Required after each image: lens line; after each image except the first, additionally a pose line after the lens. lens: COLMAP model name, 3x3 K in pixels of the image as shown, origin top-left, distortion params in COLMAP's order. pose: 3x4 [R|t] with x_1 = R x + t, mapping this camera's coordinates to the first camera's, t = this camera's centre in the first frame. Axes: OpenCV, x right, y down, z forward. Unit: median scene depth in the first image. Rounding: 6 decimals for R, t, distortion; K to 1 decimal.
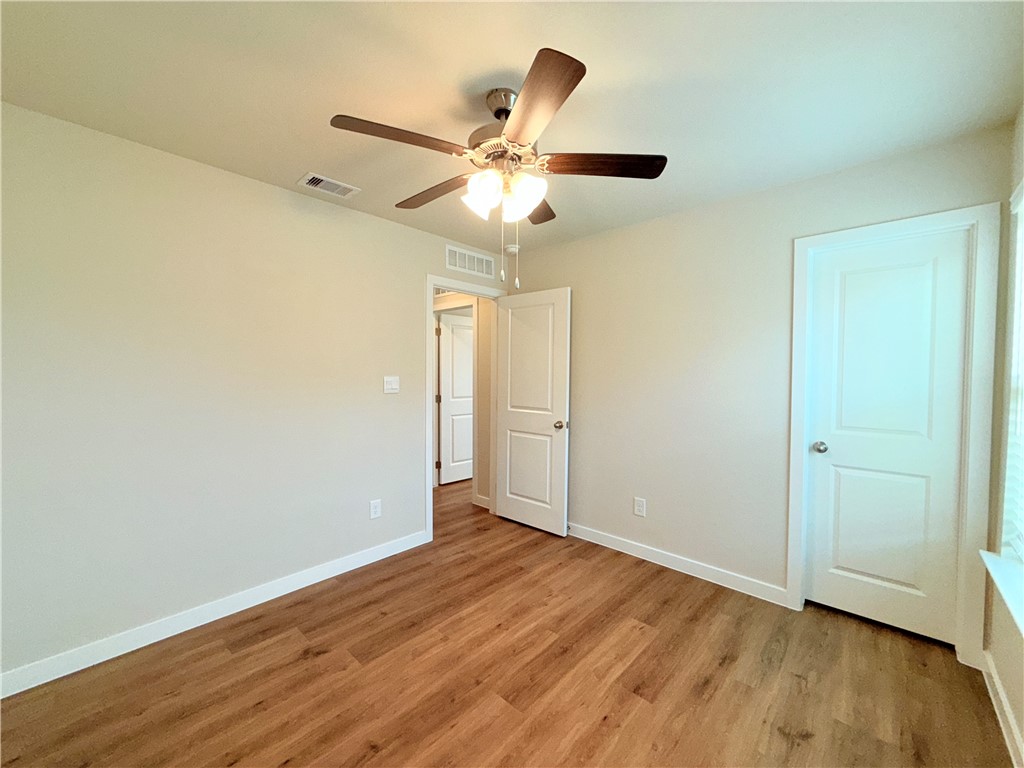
lens RADIAL K [[408.2, 0, 509.4], [0, 408.2, 383.4], [0, 0, 1]] dist [-0.000036, 0.000434]
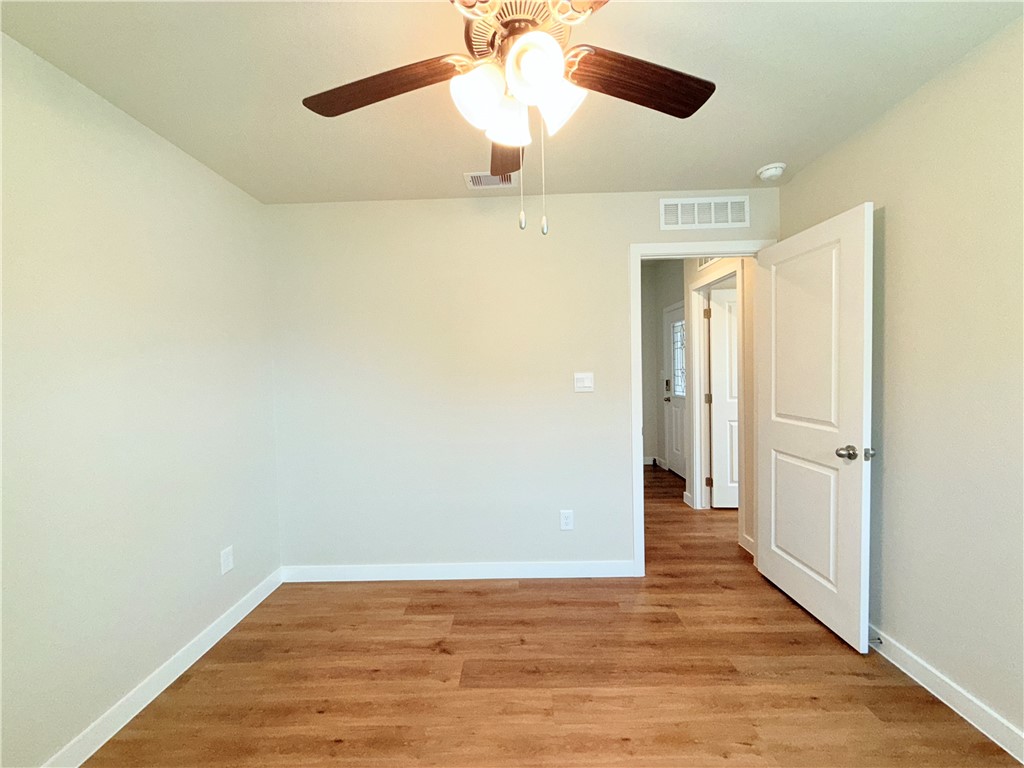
lens RADIAL K [[408.2, 0, 509.4], [0, 408.2, 383.4], [0, 0, 1]] dist [-0.000036, 0.000434]
pose [[0.665555, 0.001796, -0.746347, 0.255825], [0.008431, 0.999915, 0.009924, -0.004195], [0.746301, -0.012897, 0.665483, 0.302161]]
